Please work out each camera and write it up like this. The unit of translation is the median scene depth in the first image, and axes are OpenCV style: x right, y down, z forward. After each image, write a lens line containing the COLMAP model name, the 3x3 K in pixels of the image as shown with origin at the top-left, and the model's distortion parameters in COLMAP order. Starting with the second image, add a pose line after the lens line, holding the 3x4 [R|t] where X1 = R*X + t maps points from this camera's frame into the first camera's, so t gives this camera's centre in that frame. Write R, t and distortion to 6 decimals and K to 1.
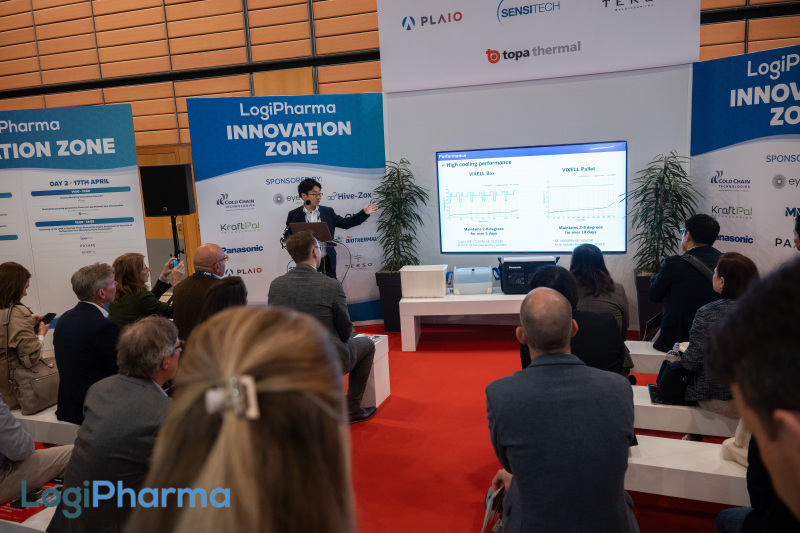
lens RADIAL K [[622.3, 0, 399.3], [0, 622.3, 269.9], [0, 0, 1]] dist [0.019375, -0.015863]
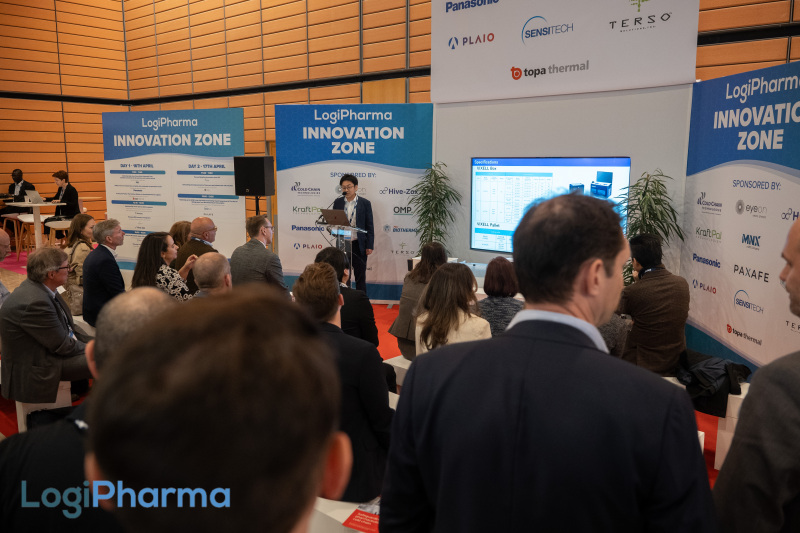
lens RADIAL K [[622.3, 0, 397.4], [0, 622.3, 260.8], [0, 0, 1]] dist [0.019375, -0.015863]
pose [[0.926394, 0.113742, -0.358965, 0.360412], [-0.116661, 0.993079, 0.013596, -0.006570], [0.358027, 0.029282, 0.933252, -0.077580]]
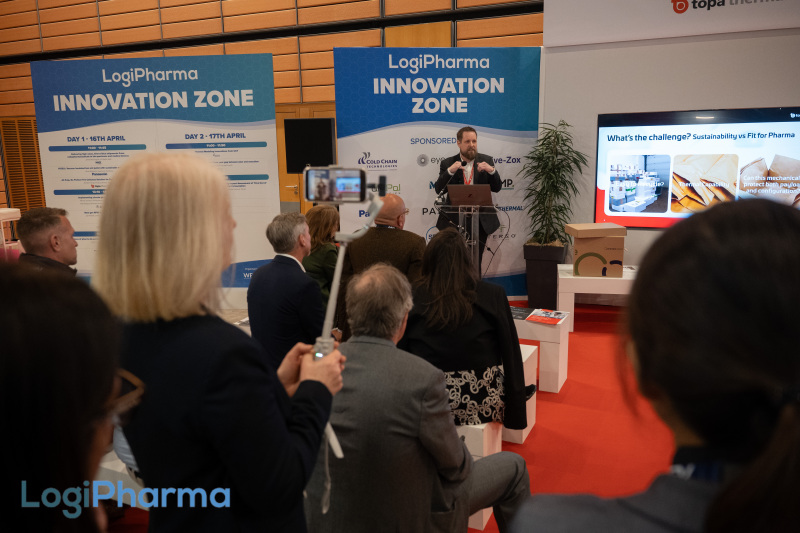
lens RADIAL K [[622.3, 0, 413.3], [0, 622.3, 264.3], [0, 0, 1]] dist [0.019375, -0.015863]
pose [[0.995708, 0.048020, -0.079114, -0.128089], [-0.045772, 0.998502, 0.029976, 0.013480], [0.080435, -0.026226, 0.996415, 0.072569]]
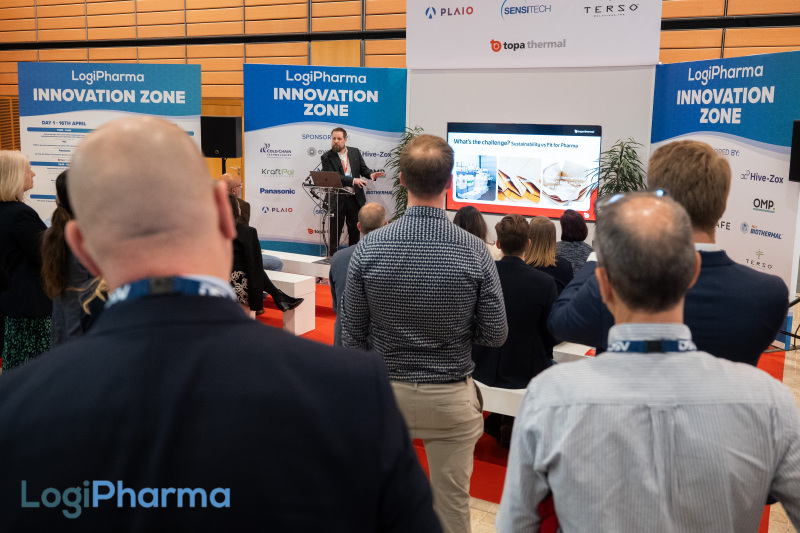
lens RADIAL K [[686.7, 0, 426.6], [0, 686.7, 228.7], [0, 0, 1]] dist [0.006897, 0.010235]
pose [[0.989789, 0.092579, -0.108381, 0.180514], [-0.094728, 0.995393, -0.014835, 0.031404], [0.106508, 0.024950, 0.993999, -0.277833]]
